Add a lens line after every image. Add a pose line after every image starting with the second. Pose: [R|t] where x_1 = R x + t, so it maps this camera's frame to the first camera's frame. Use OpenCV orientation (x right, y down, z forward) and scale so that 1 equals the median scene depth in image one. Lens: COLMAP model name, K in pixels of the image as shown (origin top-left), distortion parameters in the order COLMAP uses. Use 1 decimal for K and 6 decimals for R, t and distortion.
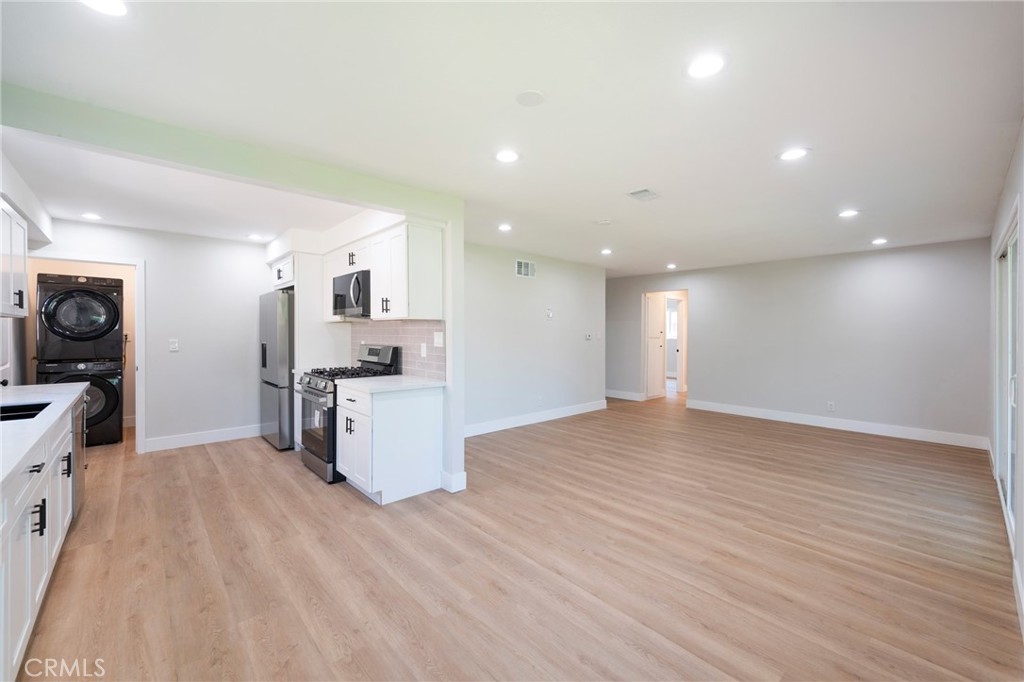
lens RADIAL K [[412.4, 0, 513.3], [0, 412.4, 335.1], [0, 0, 1]] dist [0.001061, -0.000994]
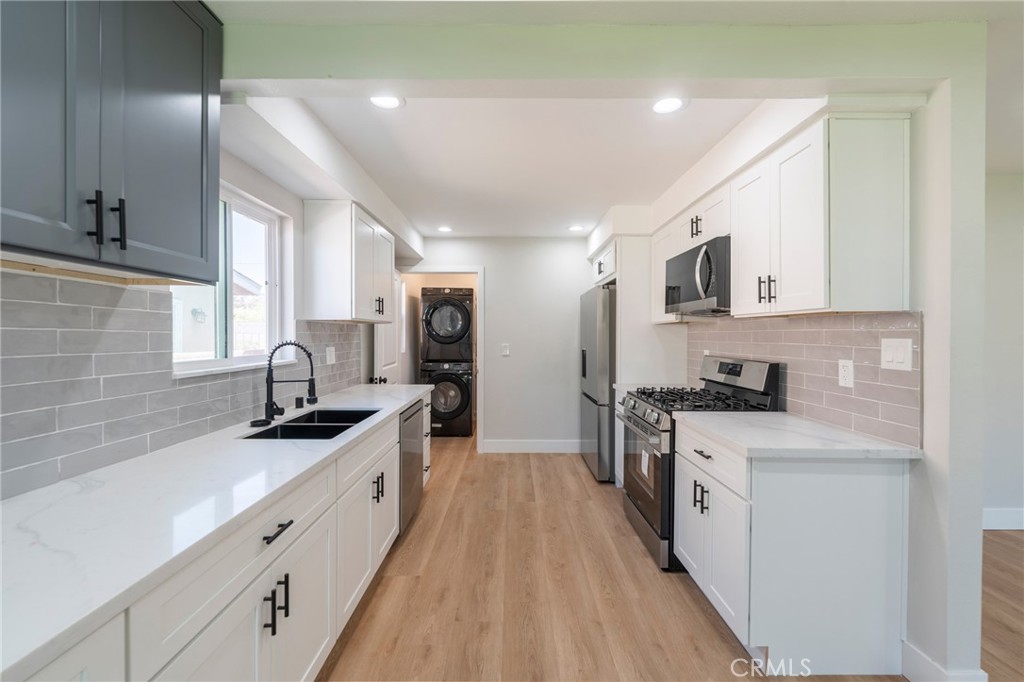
lens RADIAL K [[412.4, 0, 503.2], [0, 412.4, 337.3], [0, 0, 1]] dist [0.001061, -0.000994]
pose [[0.727128, 0.003877, -0.686491, -0.171965], [-0.006994, 0.999974, -0.001760, -0.004255], [0.686466, 0.006081, 0.727136, 0.328246]]
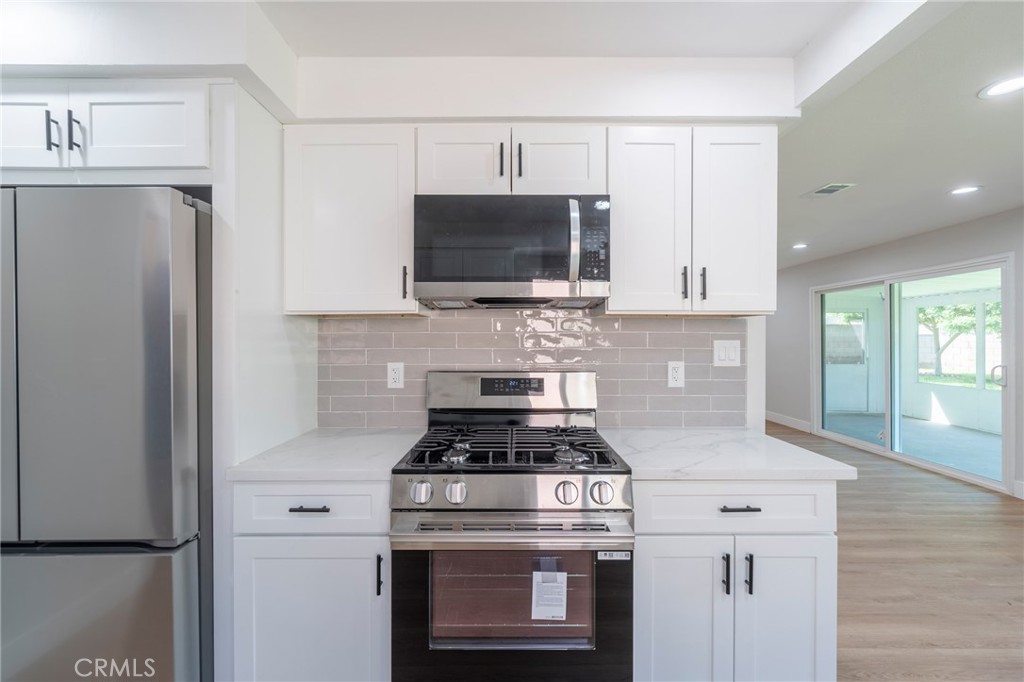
lens RADIAL K [[412.4, 0, 510.5], [0, 412.4, 346.1], [0, 0, 1]] dist [0.001061, -0.000994]
pose [[0.680594, -0.014506, 0.732517, -0.733856], [0.009680, 0.999895, 0.010807, -0.007577], [-0.732597, -0.000264, 0.680663, 0.777535]]
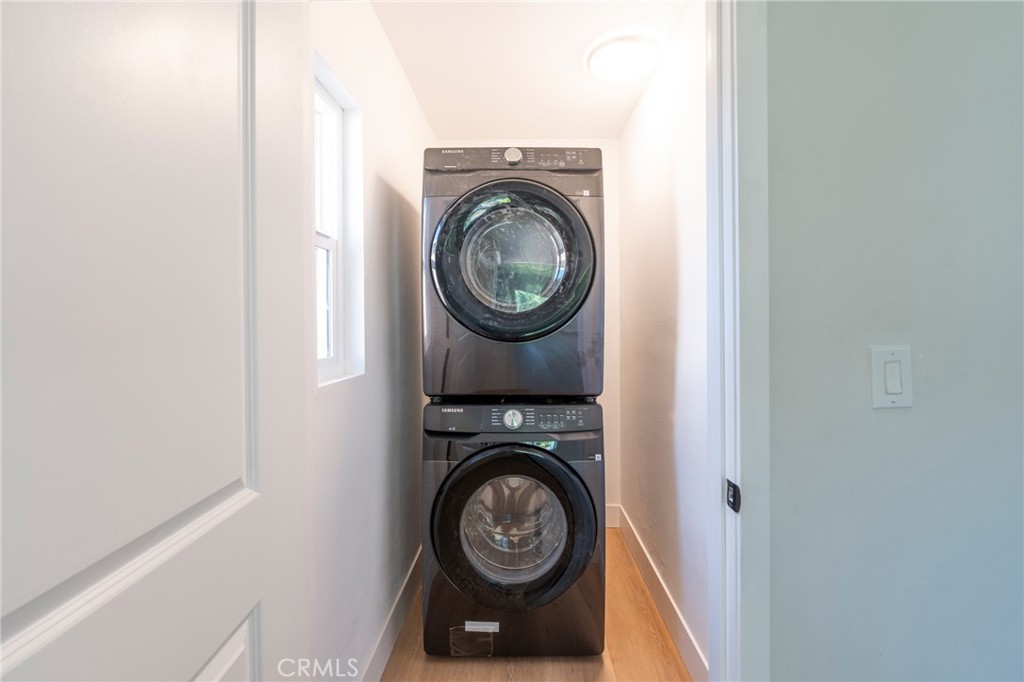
lens RADIAL K [[412.4, 0, 504.9], [0, 412.4, 340.7], [0, 0, 1]] dist [0.001061, -0.000994]
pose [[0.731608, -0.011235, -0.681633, -0.995043], [0.003496, 0.999913, -0.012730, 0.021541], [0.681717, 0.006930, 0.731583, 0.908350]]
